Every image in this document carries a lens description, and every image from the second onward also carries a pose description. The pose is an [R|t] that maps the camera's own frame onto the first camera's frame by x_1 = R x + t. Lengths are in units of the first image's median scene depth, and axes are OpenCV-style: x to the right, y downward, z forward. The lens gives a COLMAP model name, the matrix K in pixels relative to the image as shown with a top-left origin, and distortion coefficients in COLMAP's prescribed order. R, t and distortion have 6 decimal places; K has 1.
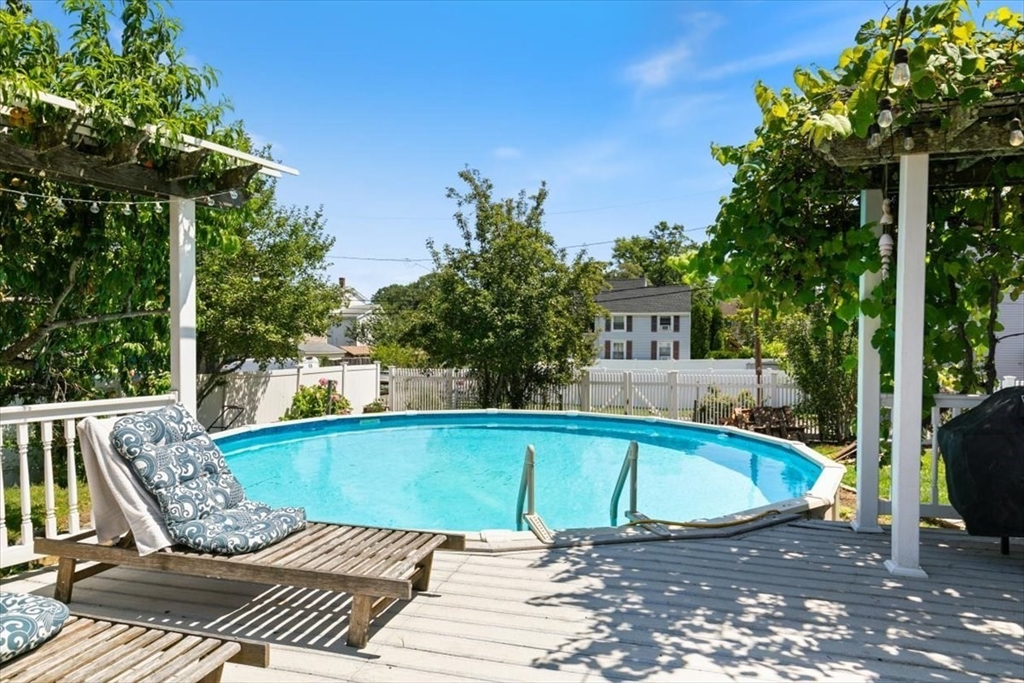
lens RADIAL K [[649.5, 0, 517.5], [0, 649.5, 348.6], [0, 0, 1]] dist [-0.004629, 0.004120]
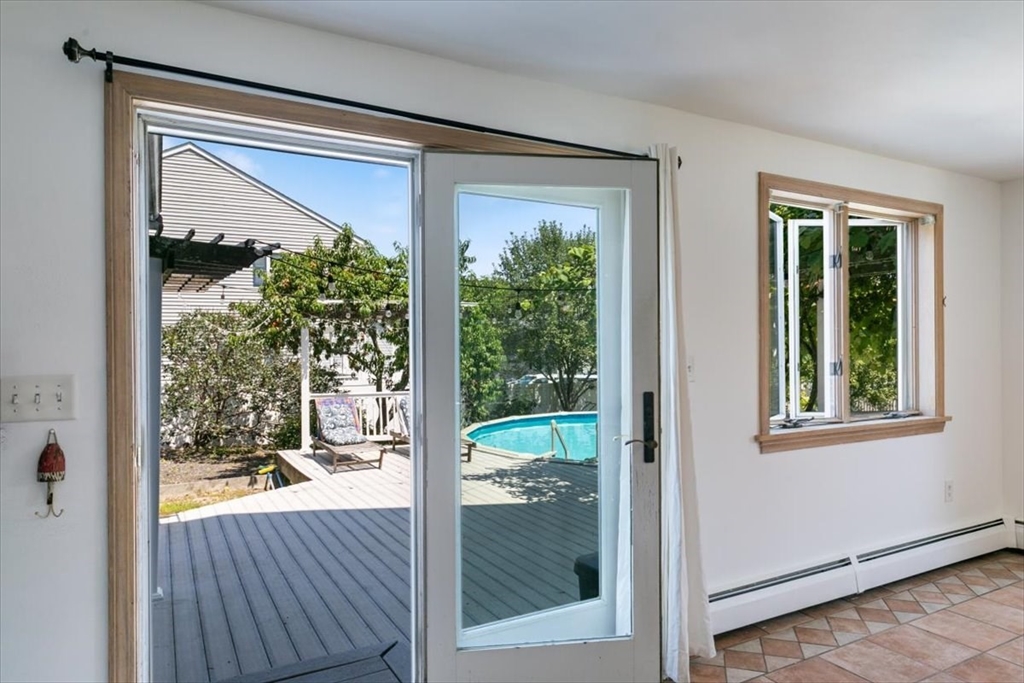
lens RADIAL K [[649.5, 0, 513.7], [0, 649.5, 342.6], [0, 0, 1]] dist [-0.004629, 0.004120]
pose [[0.700655, -0.013782, -0.713367, 2.094432], [0.002069, 0.999848, -0.017285, -0.105492], [0.713497, 0.010635, 0.700577, -0.901908]]
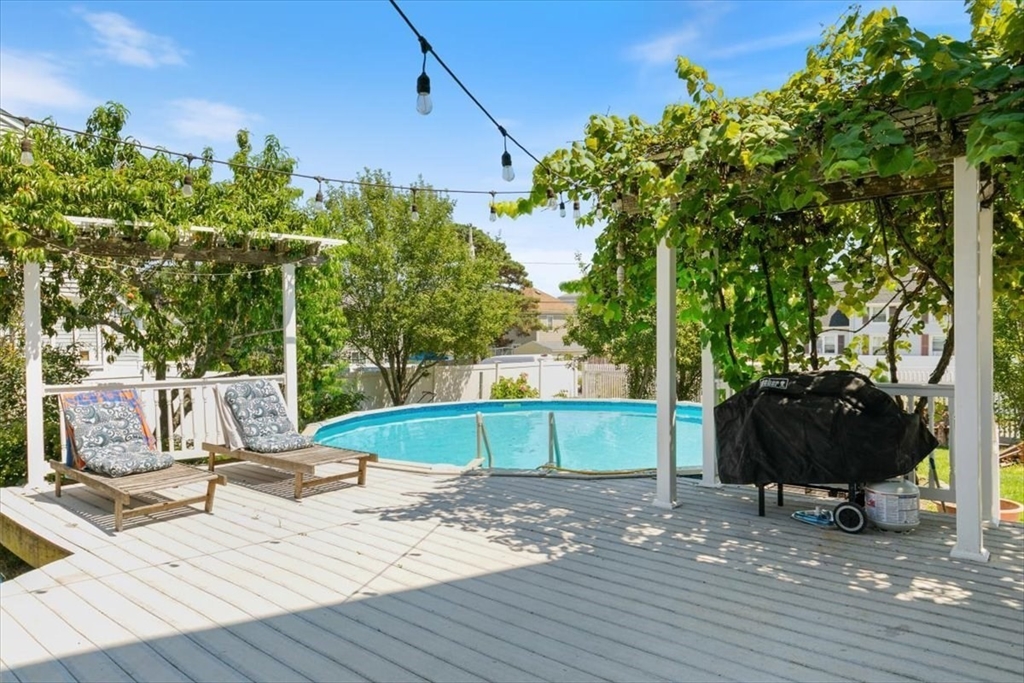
lens RADIAL K [[649.5, 0, 505.7], [0, 649.5, 344.2], [0, 0, 1]] dist [-0.004629, 0.004120]
pose [[0.905975, -0.012909, -0.423134, 0.980966], [0.011707, 0.999917, -0.005440, 0.004162], [0.423169, -0.000025, 0.906051, -0.443882]]
